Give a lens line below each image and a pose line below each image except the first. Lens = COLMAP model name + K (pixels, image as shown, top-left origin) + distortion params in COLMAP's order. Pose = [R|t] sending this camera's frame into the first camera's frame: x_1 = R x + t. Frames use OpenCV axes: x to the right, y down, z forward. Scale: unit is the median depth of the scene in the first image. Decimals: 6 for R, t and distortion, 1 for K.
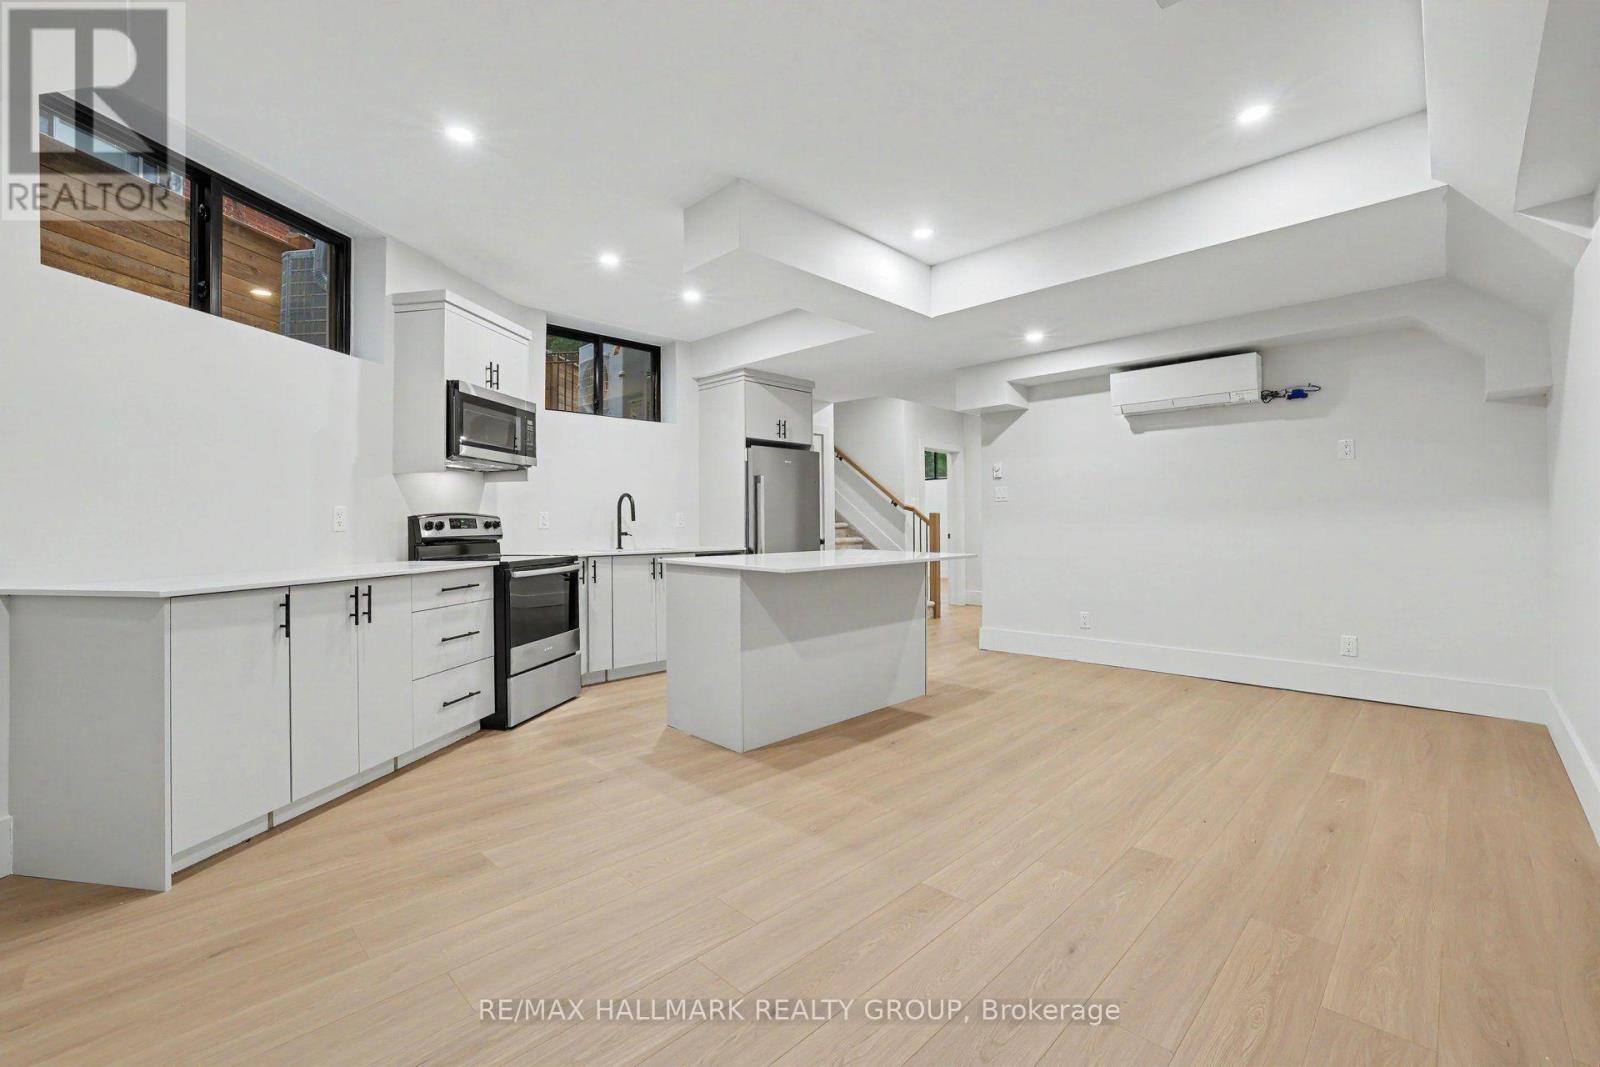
lens RADIAL K [[686.9, 0, 797.6], [0, 686.9, 524.0], [0, 0, 1]] dist [-0.030252, 0.001110]
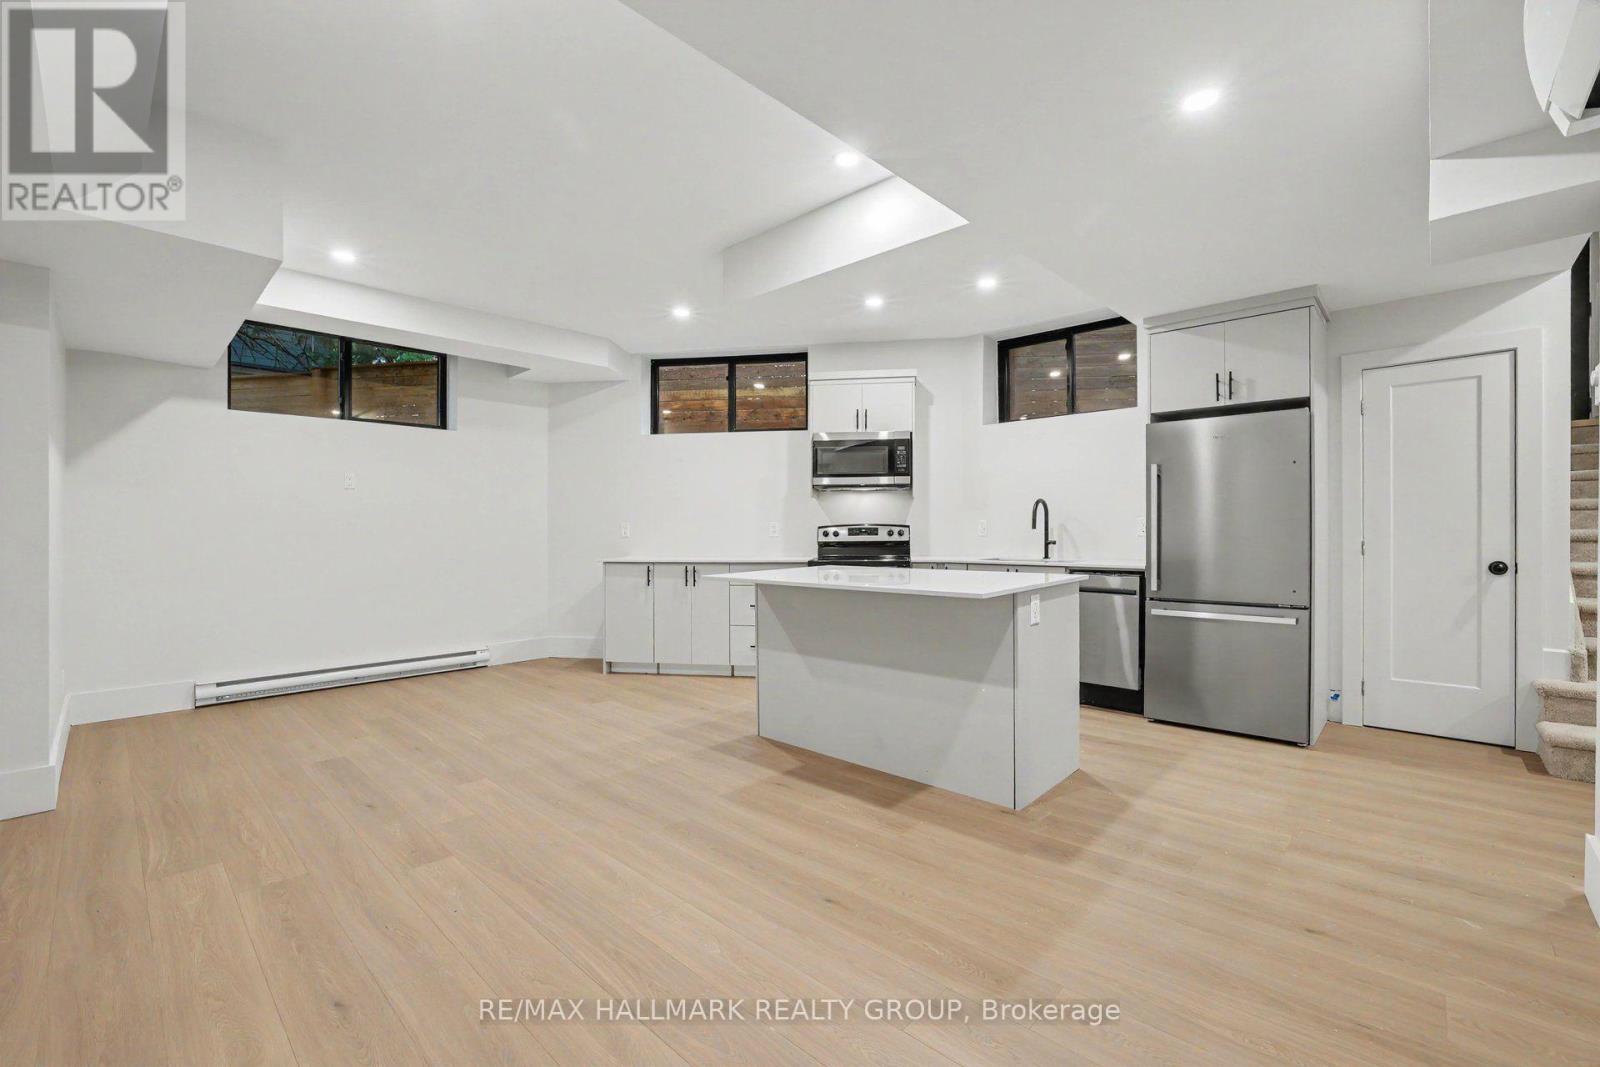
lens RADIAL K [[680.0, 0, 800.0], [0, 680.0, 533.5], [0, 0, 1]] dist [-0.022504, 0.000200]
pose [[0.023004, 0.014045, -0.999637, 1.042750], [0.008204, 0.999865, 0.014237, -0.022016], [0.999702, -0.008529, 0.022885, 1.026744]]
